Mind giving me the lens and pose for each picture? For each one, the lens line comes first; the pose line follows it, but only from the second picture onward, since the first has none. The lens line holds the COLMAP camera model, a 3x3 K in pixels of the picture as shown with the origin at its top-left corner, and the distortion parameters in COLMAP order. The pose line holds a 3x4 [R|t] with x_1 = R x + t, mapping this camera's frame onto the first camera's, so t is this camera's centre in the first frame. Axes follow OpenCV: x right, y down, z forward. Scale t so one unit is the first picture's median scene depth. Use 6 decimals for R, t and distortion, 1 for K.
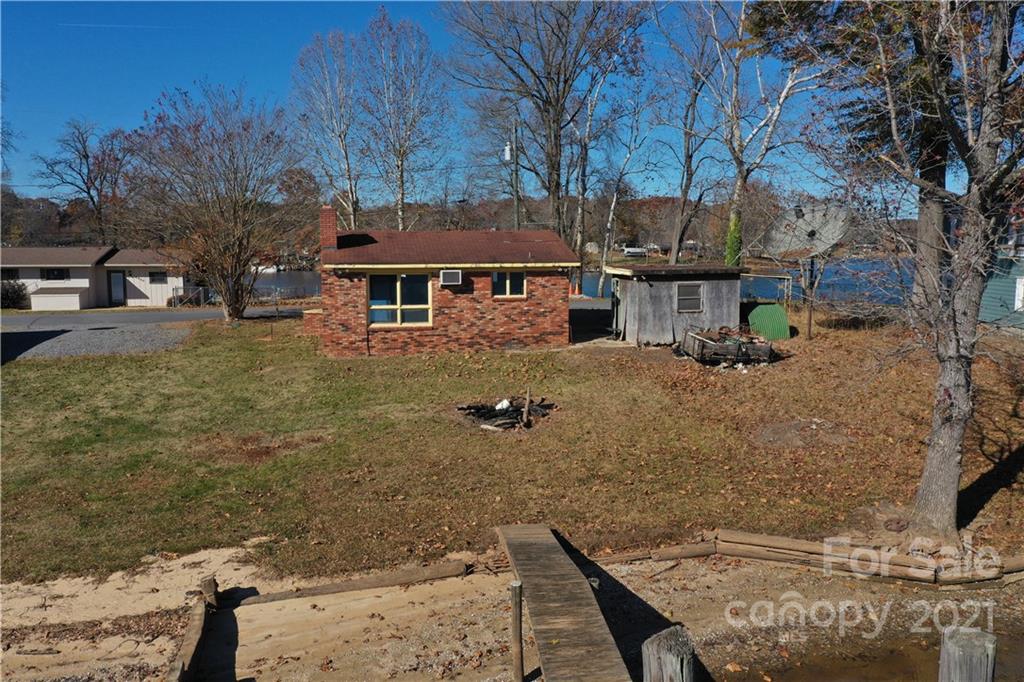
lens RADIAL K [[811.0, 0, 512.0], [0, 811.0, 341.0], [0, 0, 1]] dist [0.003525, 0.005379]
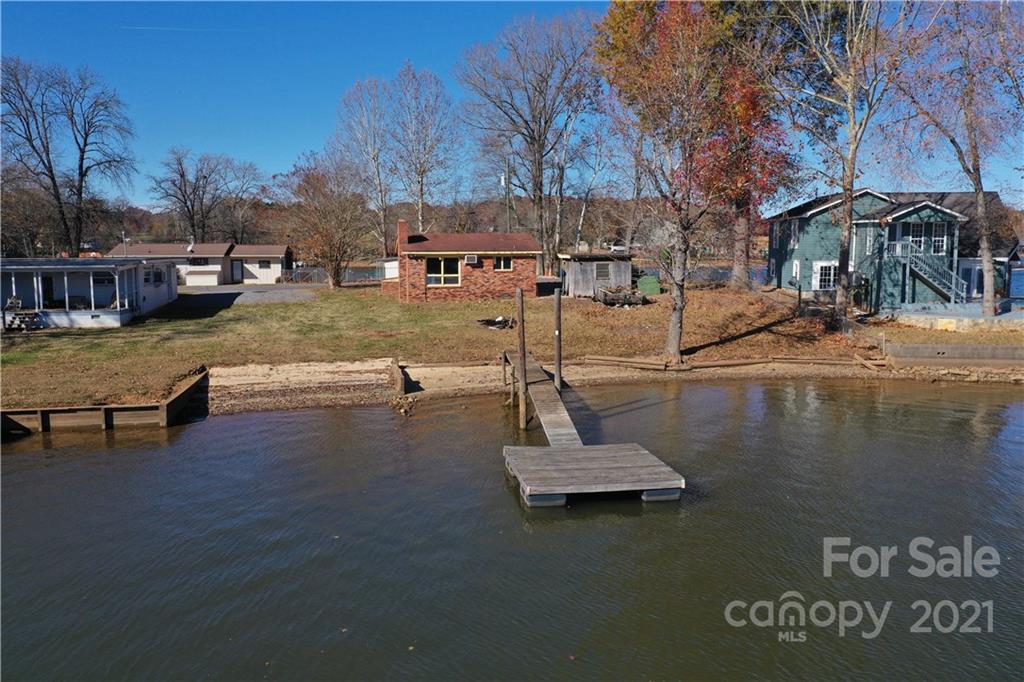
lens RADIAL K [[811.0, 0, 512.0], [0, 811.0, 341.0], [0, 0, 1]] dist [0.003525, 0.005379]
pose [[0.999996, -0.000122, 0.002865, 0.011491], [0.000118, 0.999999, 0.001284, 0.101388], [-0.002866, -0.001284, 0.999995, -0.811449]]
